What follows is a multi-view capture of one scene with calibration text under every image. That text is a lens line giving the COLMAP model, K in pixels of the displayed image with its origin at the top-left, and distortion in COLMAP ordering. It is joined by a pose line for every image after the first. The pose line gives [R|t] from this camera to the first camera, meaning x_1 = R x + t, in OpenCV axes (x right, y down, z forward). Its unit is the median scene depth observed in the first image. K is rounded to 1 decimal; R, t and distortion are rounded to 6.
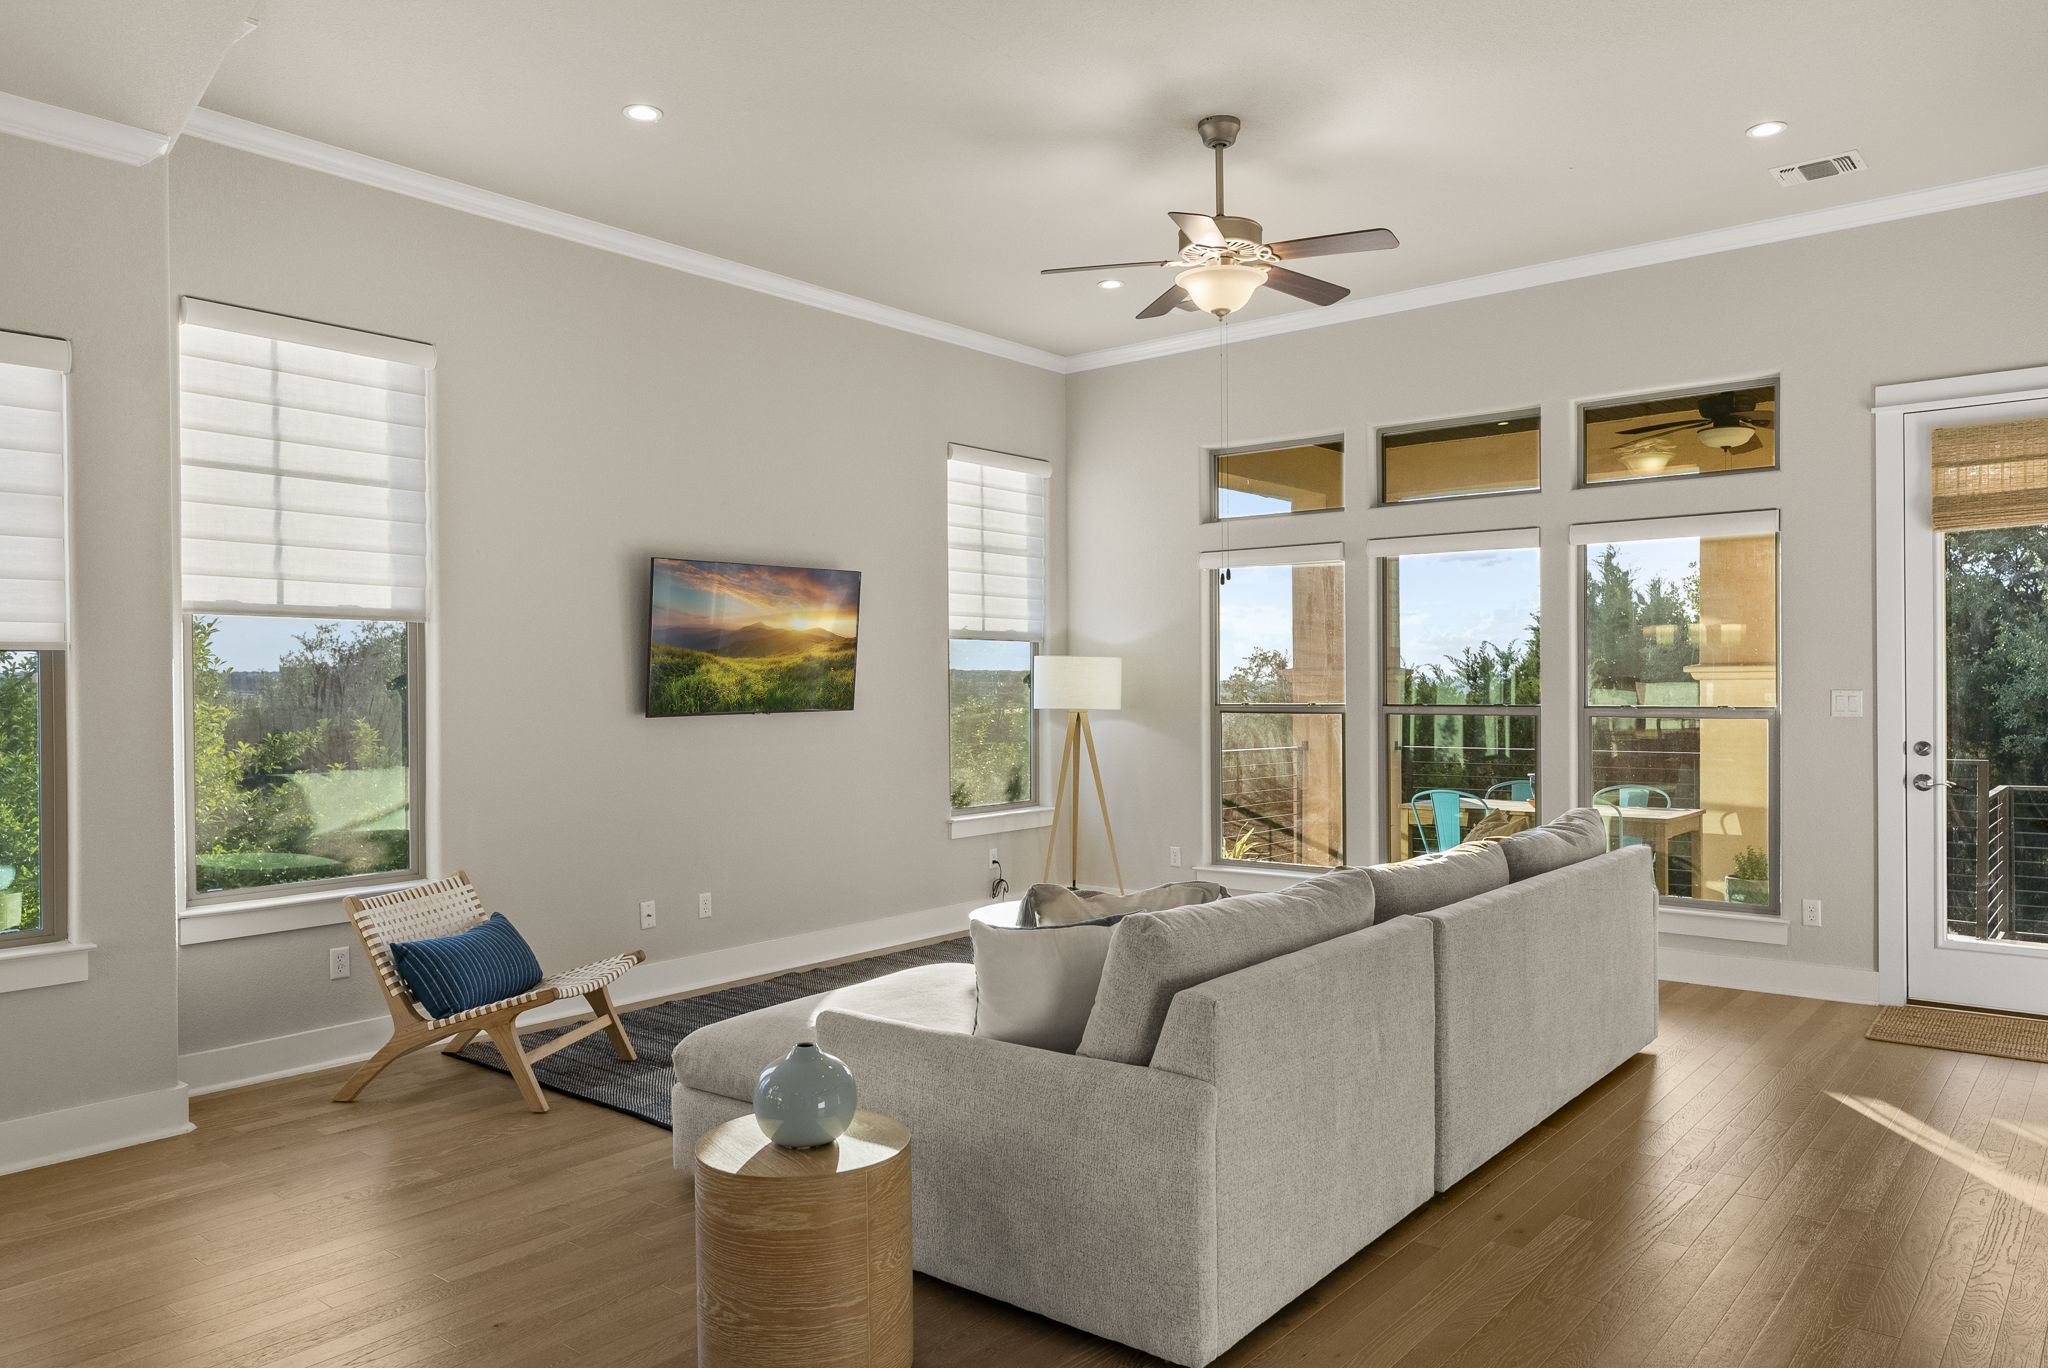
lens RADIAL K [[1343.1, 0, 1021.2], [0, 1343.1, 685.2], [0, 0, 1]] dist [-0.003423, 0.000552]
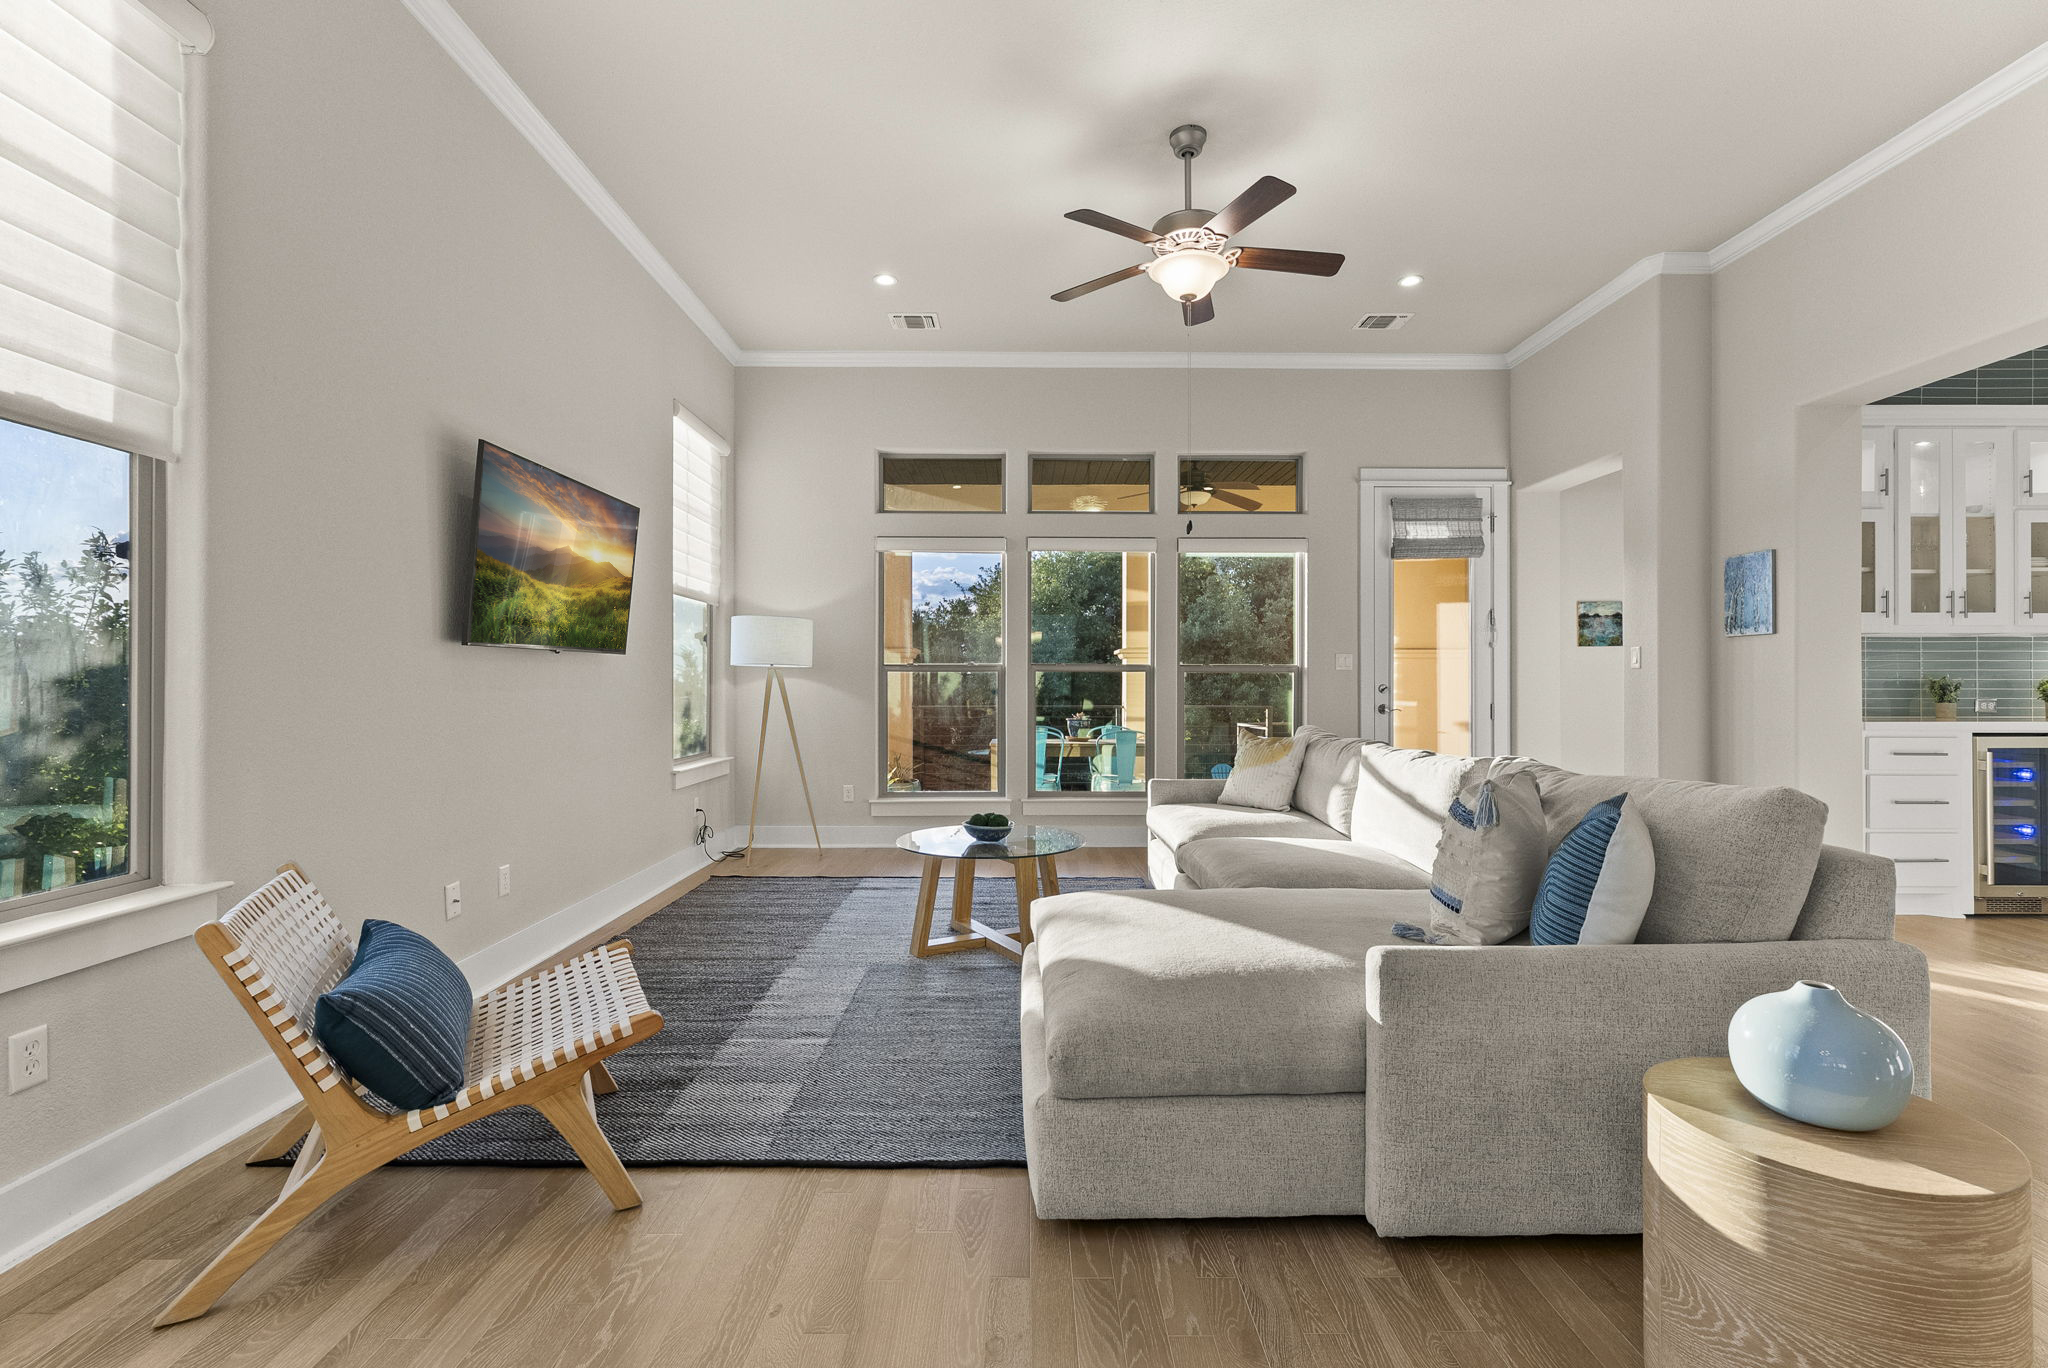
lens RADIAL K [[896.3, 0, 1022.8], [0, 896.3, 684.6], [0, 0, 1]] dist [-0.004985, -0.000226]
pose [[0.772490, 0.008445, 0.634971, -0.351076], [-0.006333, 0.999964, -0.005596, 0.046922], [-0.634995, 0.000301, 0.772516, 0.389719]]
